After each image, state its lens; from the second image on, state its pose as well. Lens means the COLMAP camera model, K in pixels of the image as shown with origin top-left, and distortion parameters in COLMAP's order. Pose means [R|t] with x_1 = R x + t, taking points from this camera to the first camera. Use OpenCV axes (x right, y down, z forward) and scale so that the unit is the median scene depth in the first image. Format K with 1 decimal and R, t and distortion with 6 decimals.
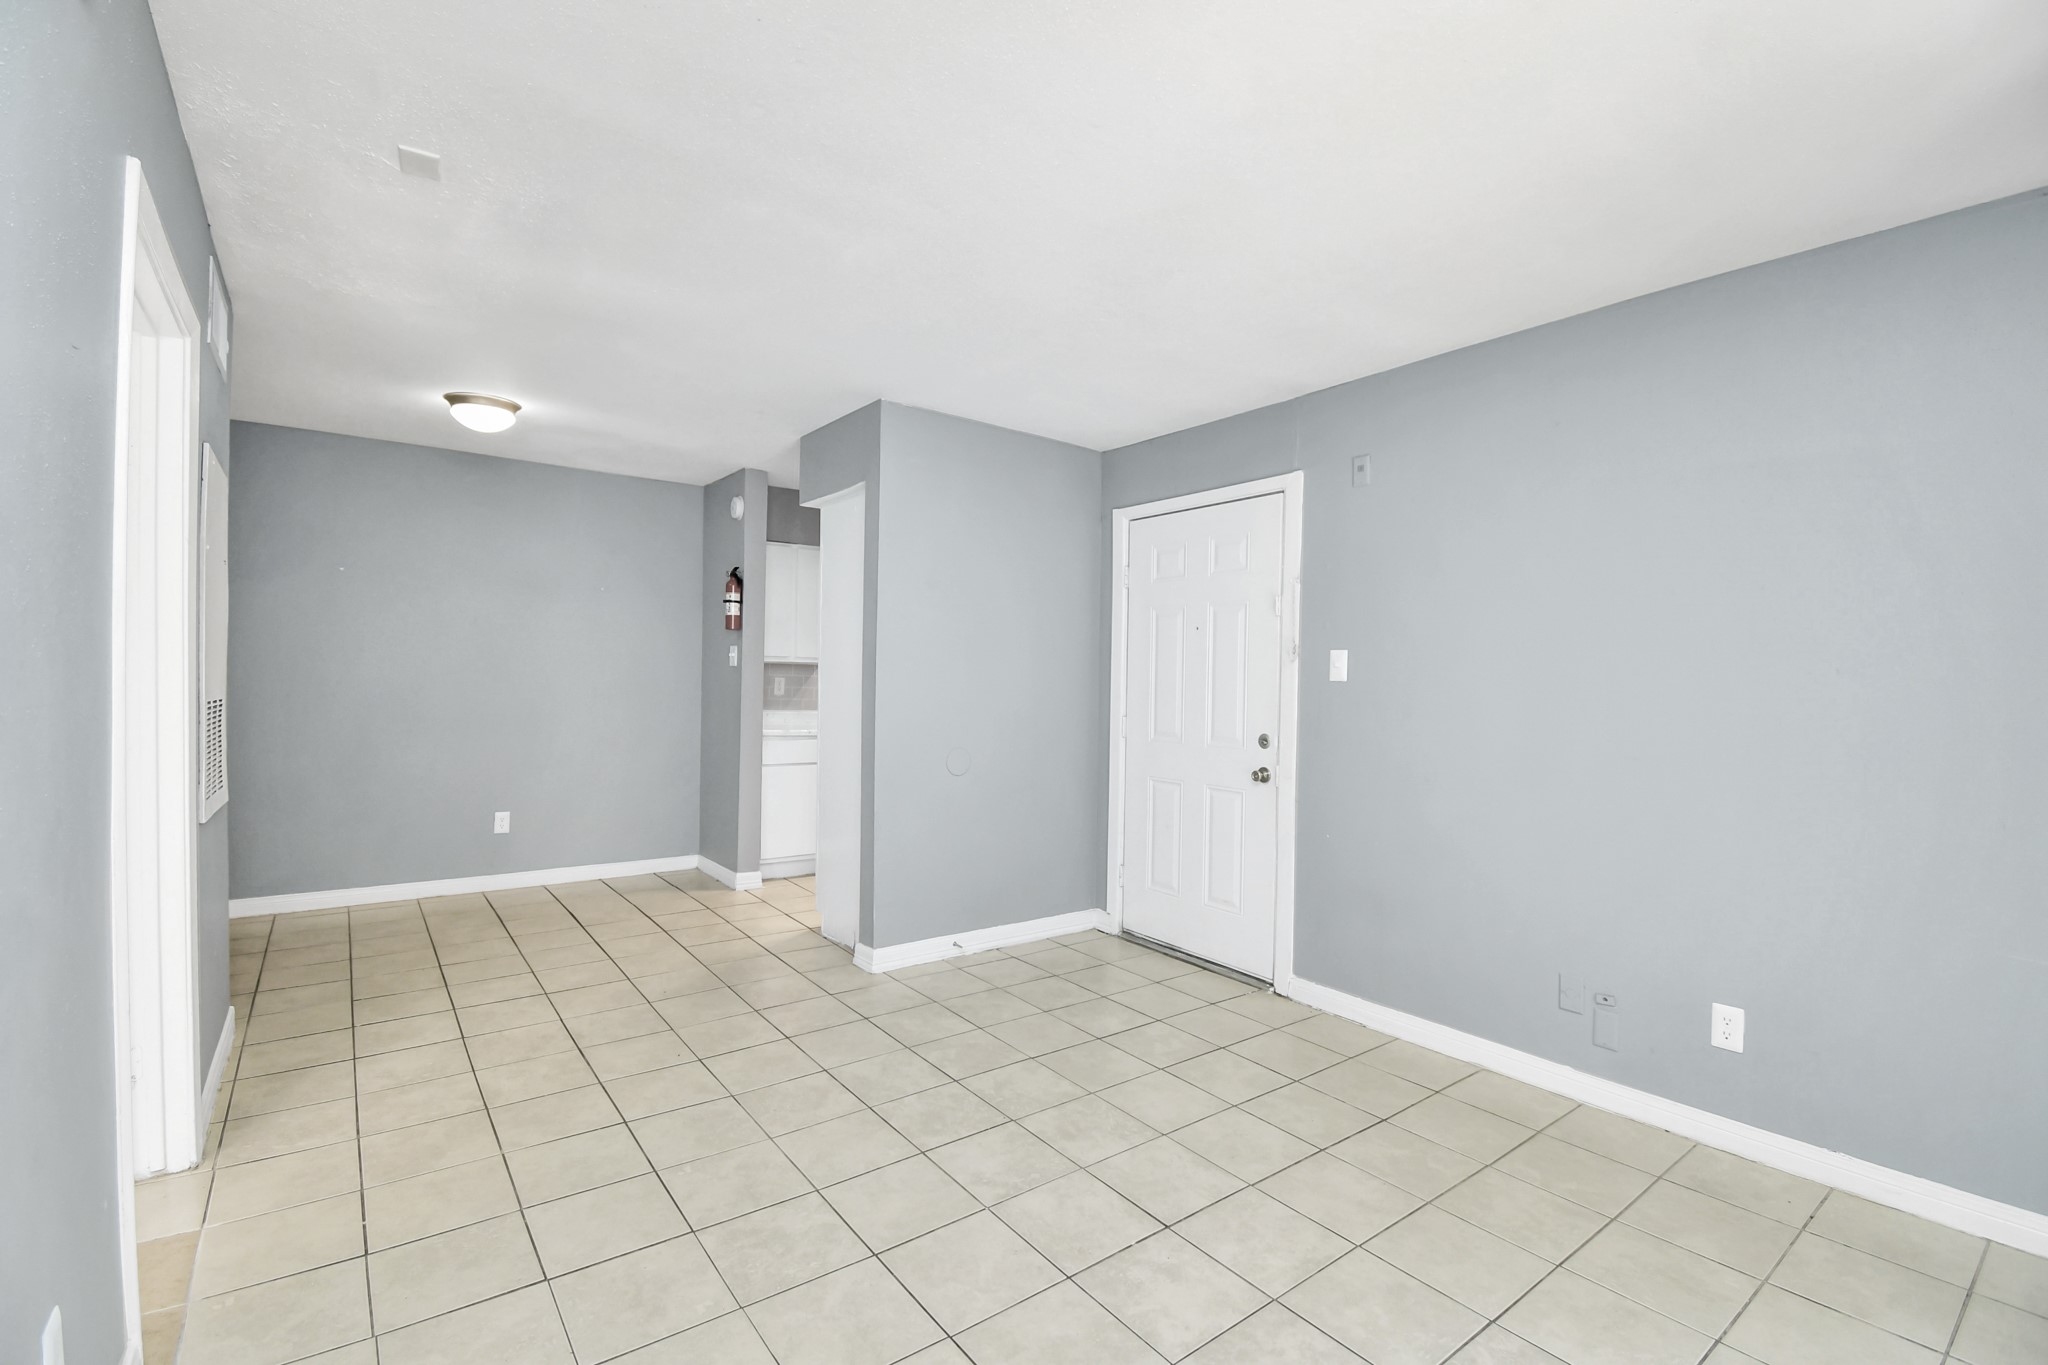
lens RADIAL K [[909.8, 0, 1028.9], [0, 909.8, 679.0], [0, 0, 1]] dist [0.030230, -0.029124]
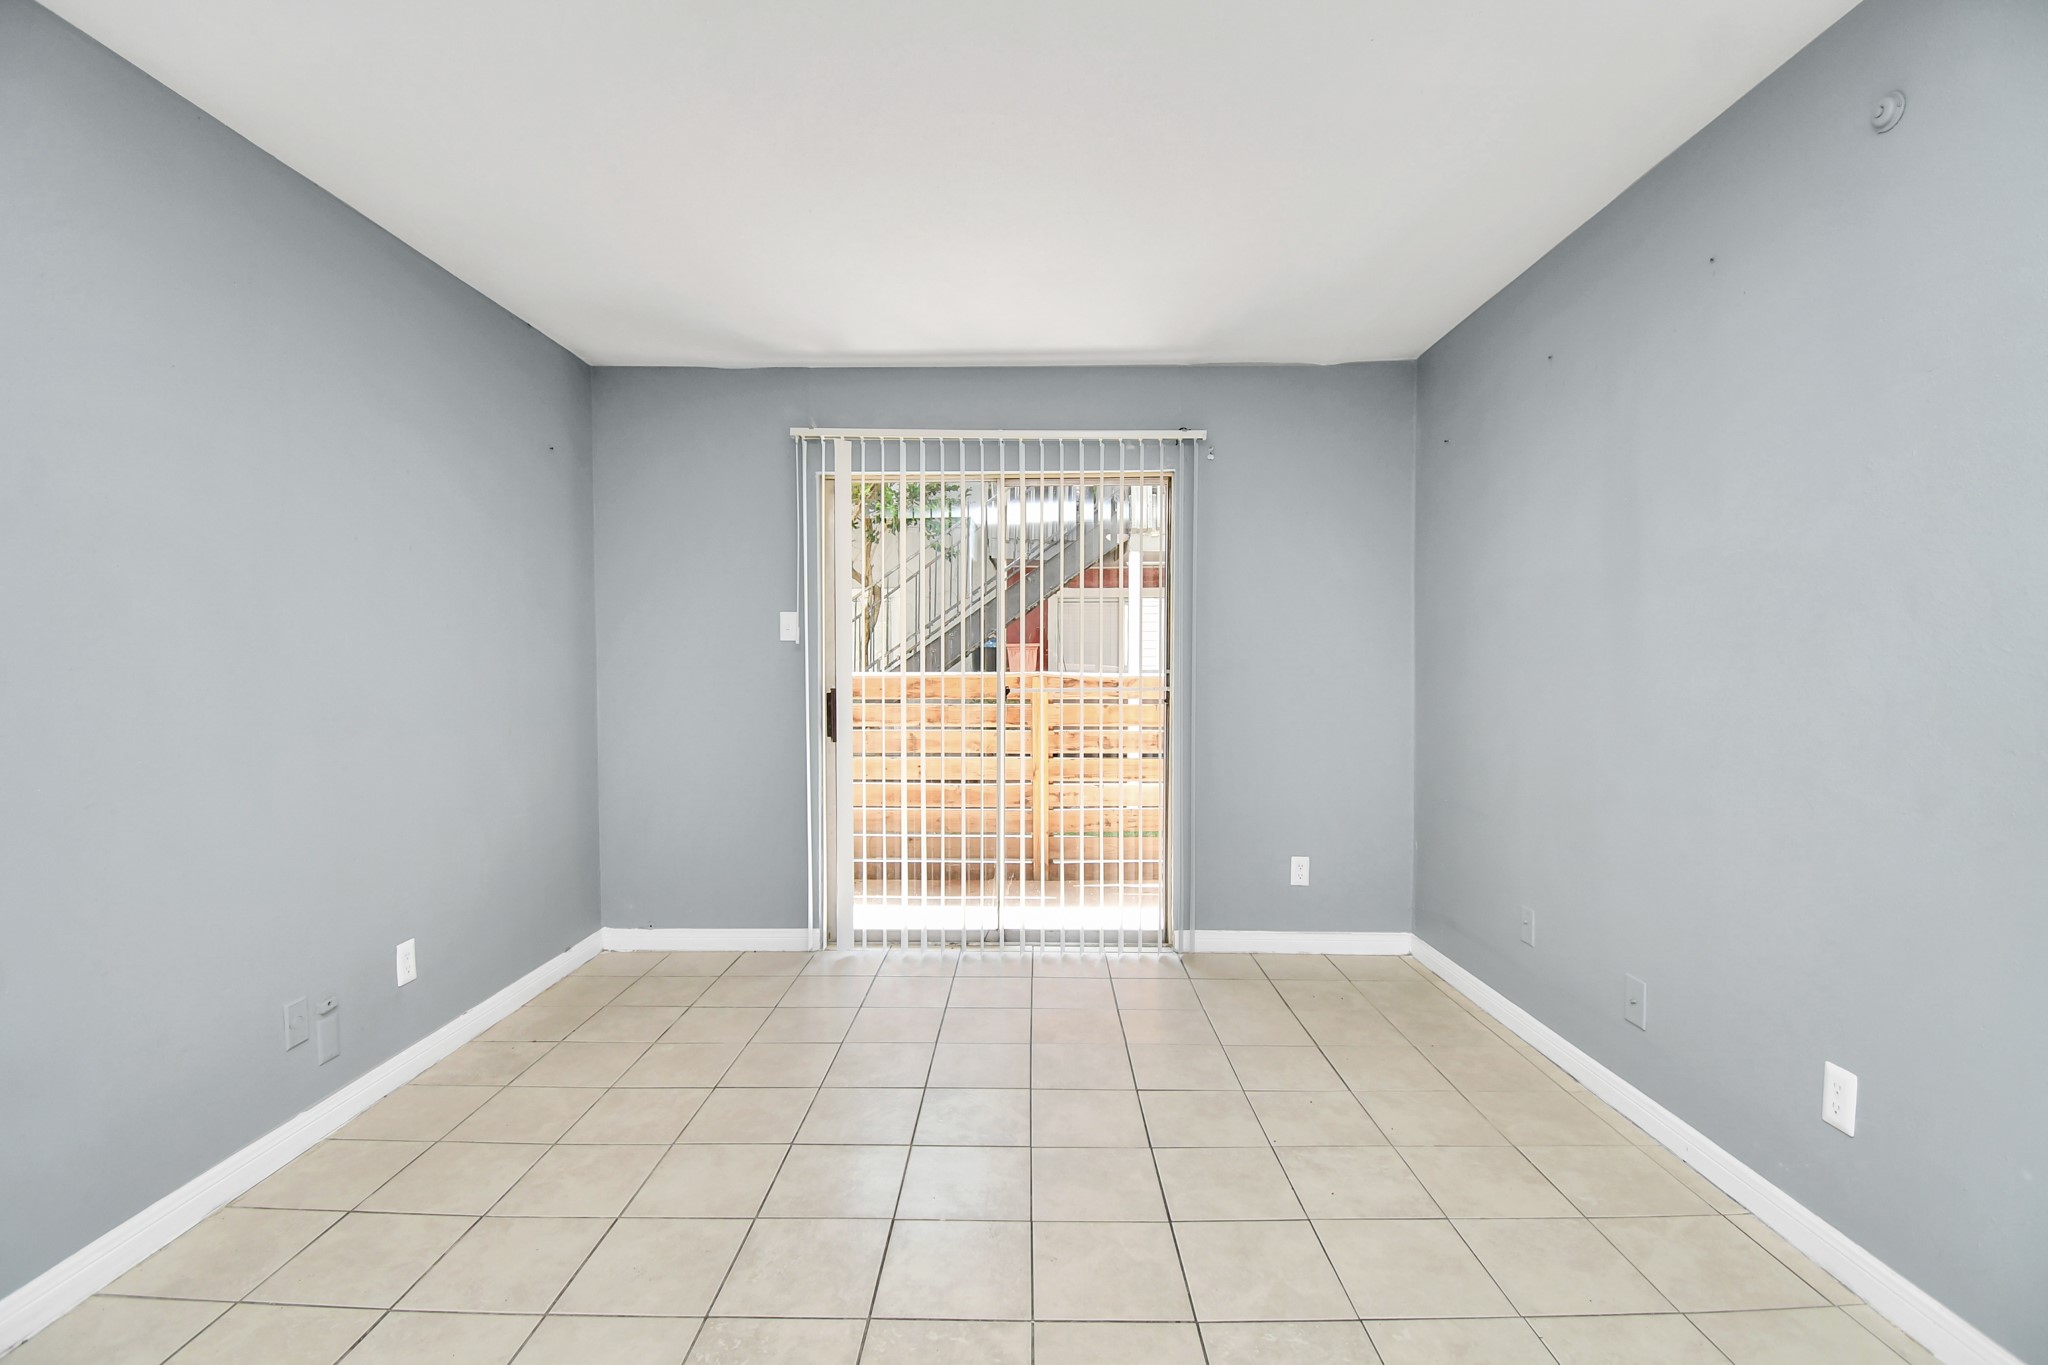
lens RADIAL K [[909.8, 0, 1028.9], [0, 909.8, 679.0], [0, 0, 1]] dist [0.030230, -0.029124]
pose [[-0.793816, -0.025872, 0.607608, -0.312041], [-0.008636, 0.999473, 0.031276, 0.013221], [-0.608097, 0.019580, -0.793621, 1.011894]]
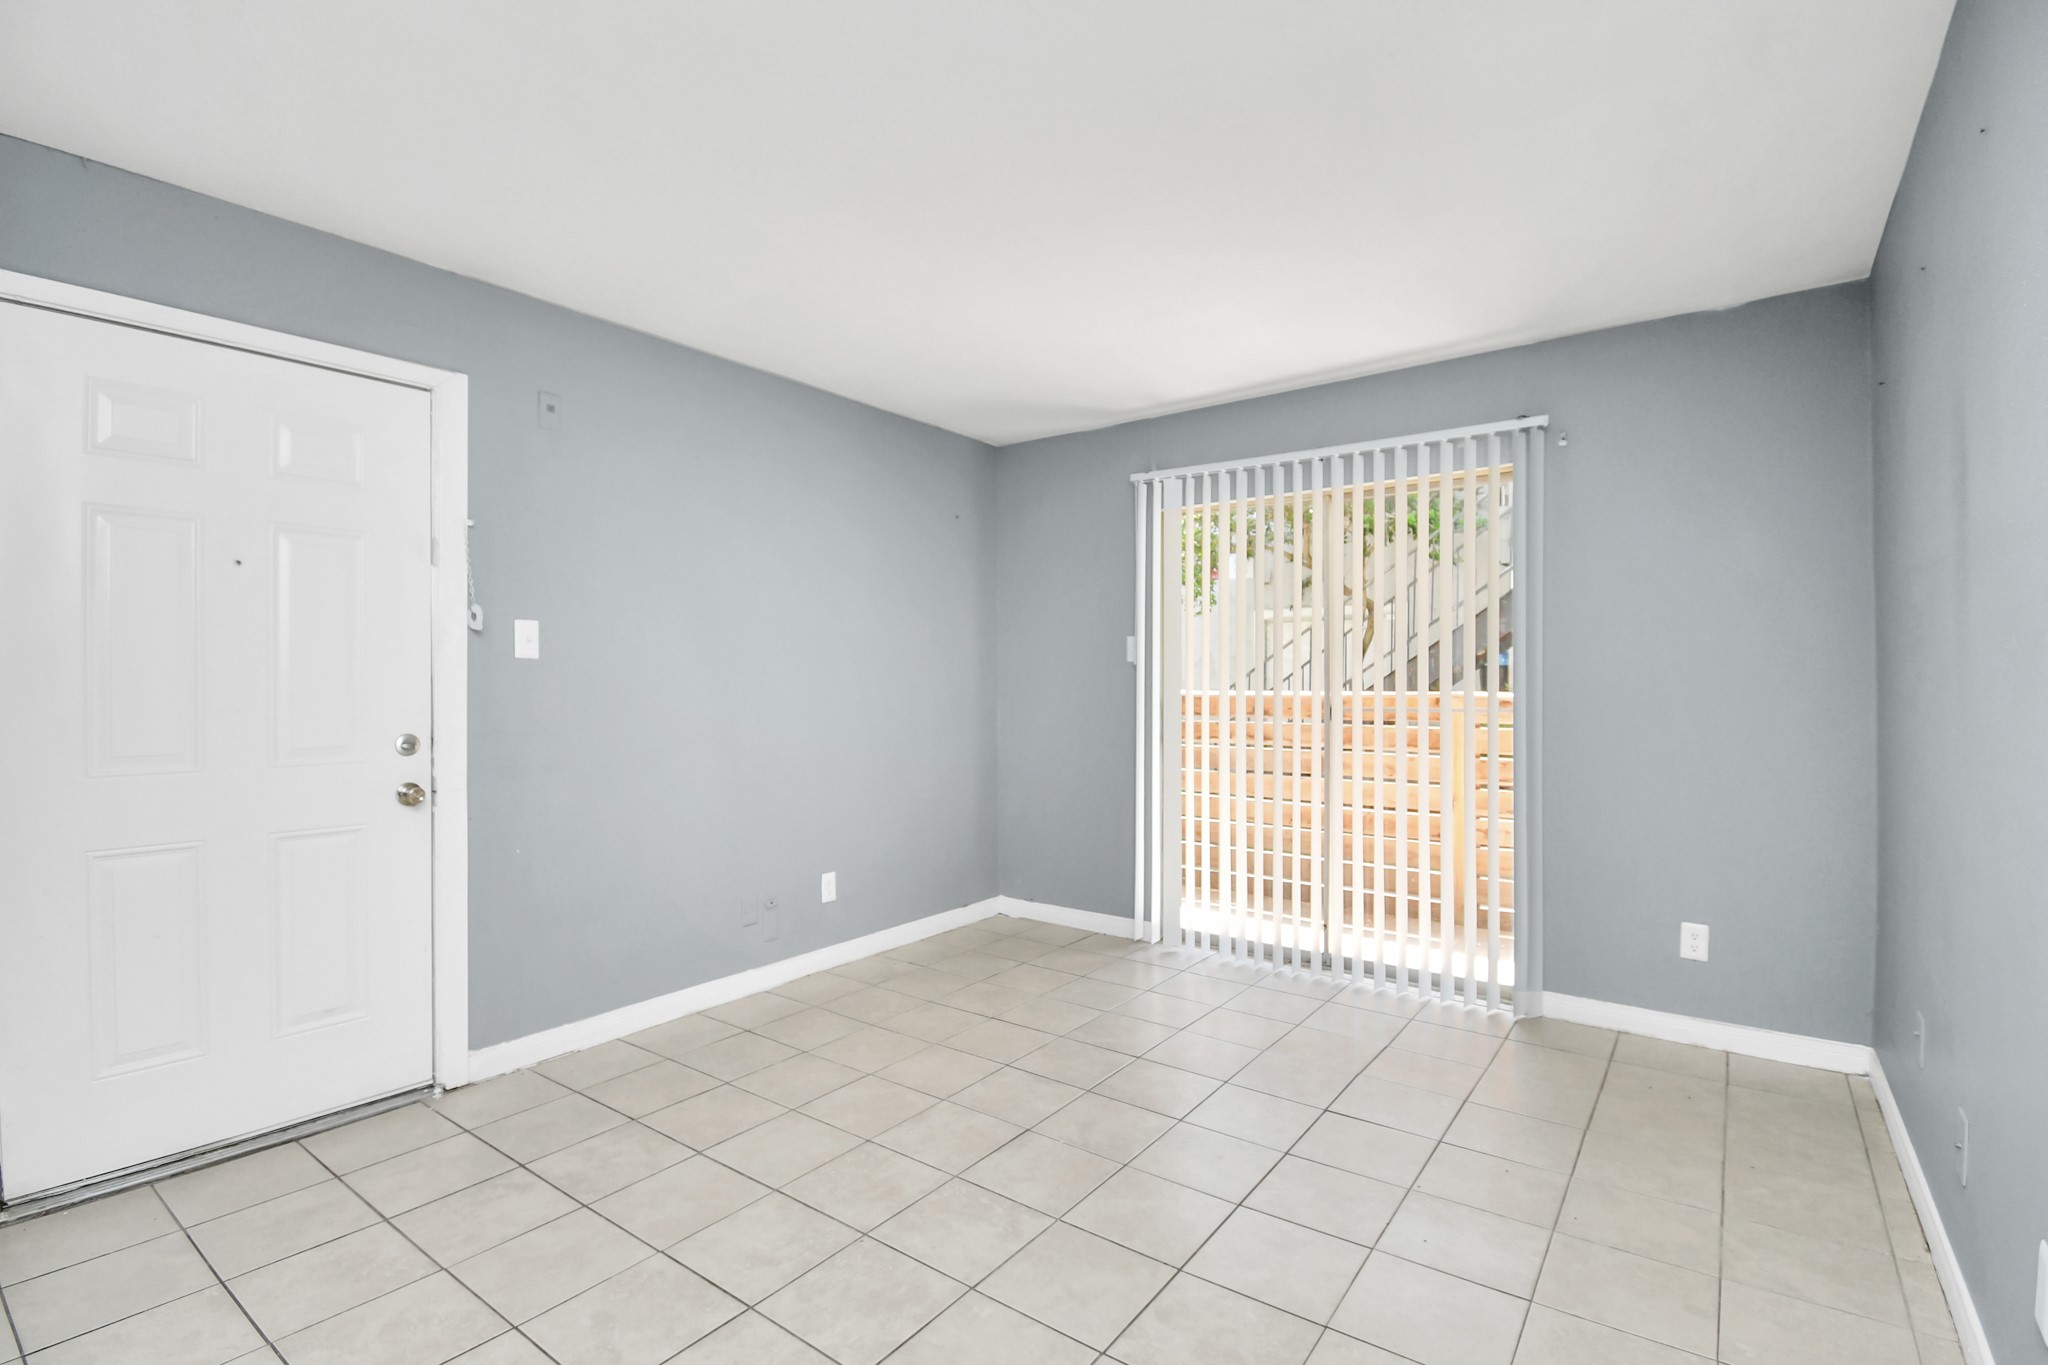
lens RADIAL K [[948.1, 0, 1004.2], [0, 948.1, 678.1], [0, 0, 1]] dist [0.016262, -0.023838]
pose [[-0.272923, -0.010971, 0.961973, -0.603797], [0.000927, 0.999932, 0.011667, 0.010739], [-0.962036, 0.004076, -0.272894, 0.833283]]
